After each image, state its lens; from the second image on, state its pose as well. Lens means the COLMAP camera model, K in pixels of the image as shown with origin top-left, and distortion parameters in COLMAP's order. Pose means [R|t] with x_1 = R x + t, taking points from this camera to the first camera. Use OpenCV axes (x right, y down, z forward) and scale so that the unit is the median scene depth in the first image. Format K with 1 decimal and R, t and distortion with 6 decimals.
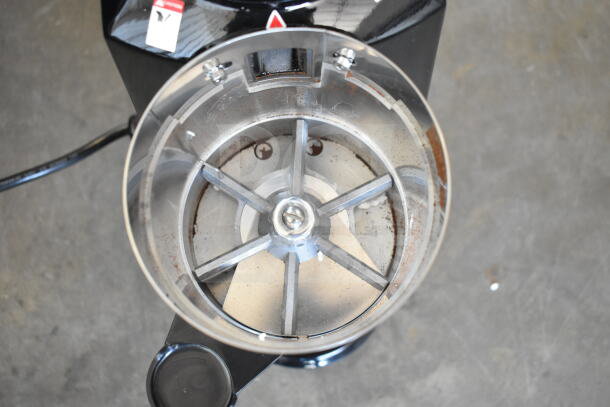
lens RADIAL K [[708.0, 0, 301.9], [0, 708.0, 205.5], [0, 0, 1]] dist [-0.024027, 0.000000]
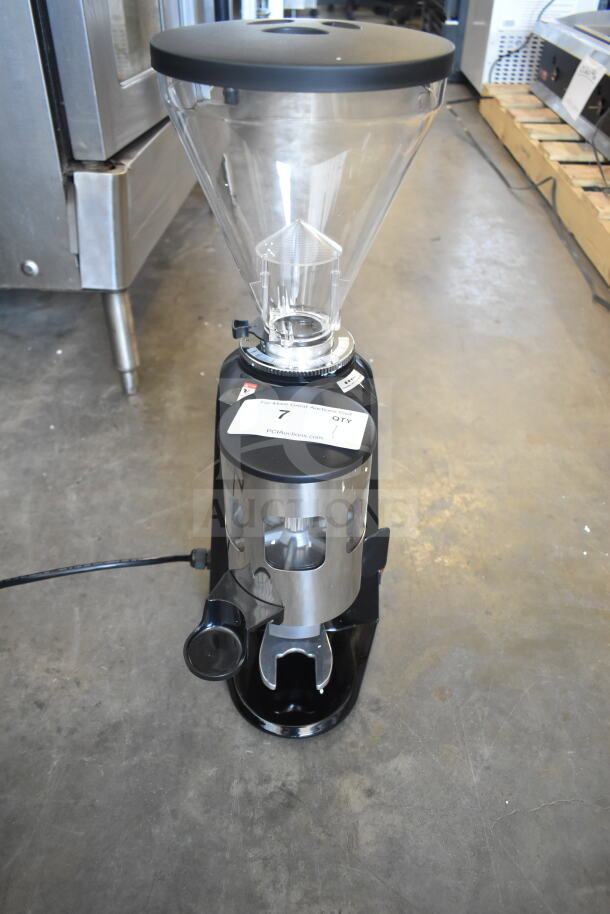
lens RADIAL K [[700.4, 0, 302.0], [0, 700.4, 456.6], [0, 0, 1]] dist [-0.014580, -0.002949]
pose [[0.996660, 0.065819, -0.048330, 0.049640], [-0.081276, 0.742432, -0.664973, 0.655340], [-0.007886, 0.666680, 0.745302, -0.248269]]
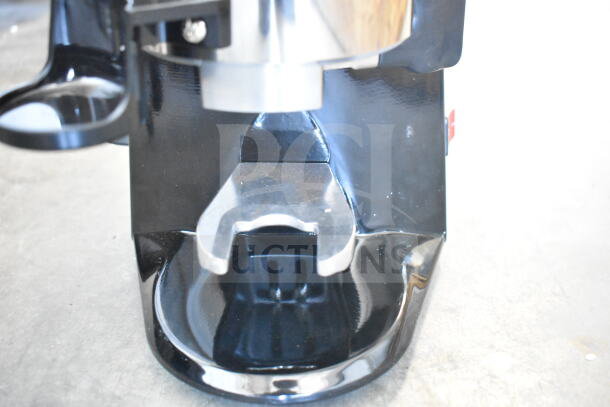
lens RADIAL K [[708.0, 0, 307.2], [0, 708.0, 201.0], [0, 0, 1]] dist [-0.024027, 0.000000]
pose [[0.992913, 0.048099, -0.108672, 0.088803], [-0.115618, 0.602479, -0.789716, 0.547394], [0.027488, 0.796684, 0.603771, 0.517739]]
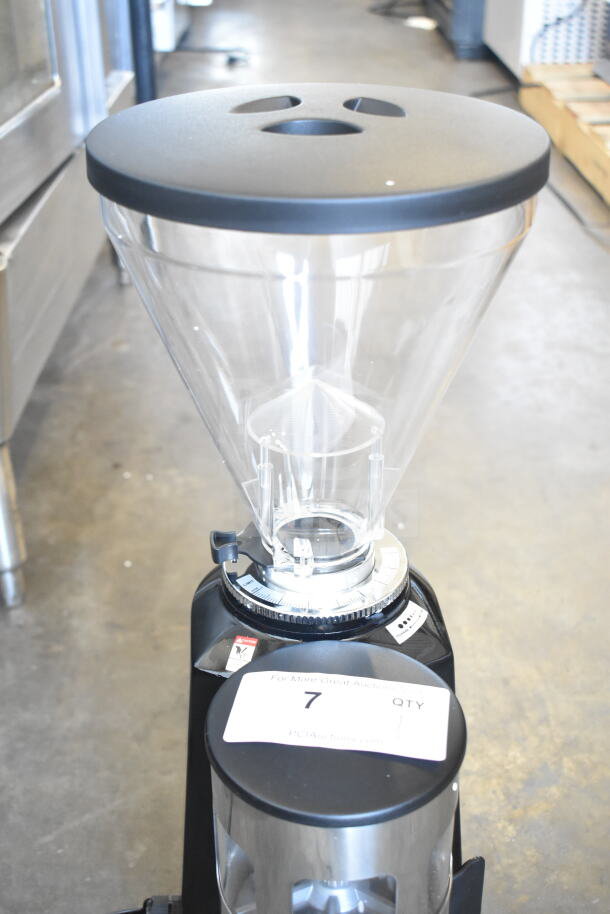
lens RADIAL K [[1152.7, 0, 301.8], [0, 1152.7, 456.1], [0, 0, 1]] dist [-0.035977, 0.000000]
pose [[0.999881, 0.008004, -0.013220, -0.025115], [-0.015285, 0.638321, -0.769618, 0.584697], [0.002279, 0.769728, 0.638367, -0.344658]]
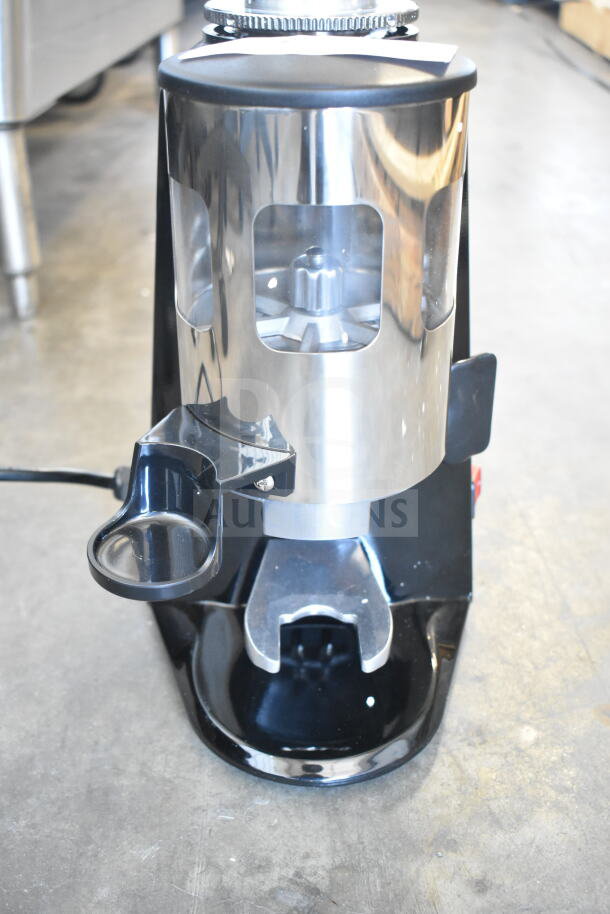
lens RADIAL K [[1041.4, 0, 301.2], [0, 1041.4, 460.3], [0, 0, 1]] dist [-0.028766, 0.000000]
pose [[0.997394, 0.041420, -0.059066, 0.036048], [-0.071865, 0.642047, -0.763289, 0.705892], [0.006308, 0.765545, 0.643351, 0.200201]]
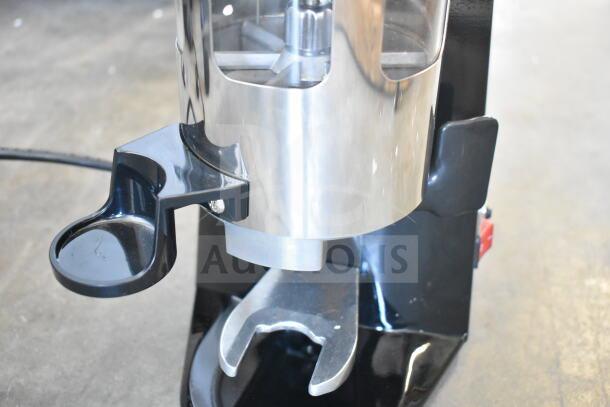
lens RADIAL K [[708.0, 0, 307.3], [0, 708.0, 203.0], [0, 0, 1]] dist [-0.024027, 0.000000]
pose [[0.936369, 0.207937, -0.282798, 0.181414], [-0.349246, 0.632690, -0.691180, 0.489518], [0.035202, 0.745966, 0.665053, 0.340519]]
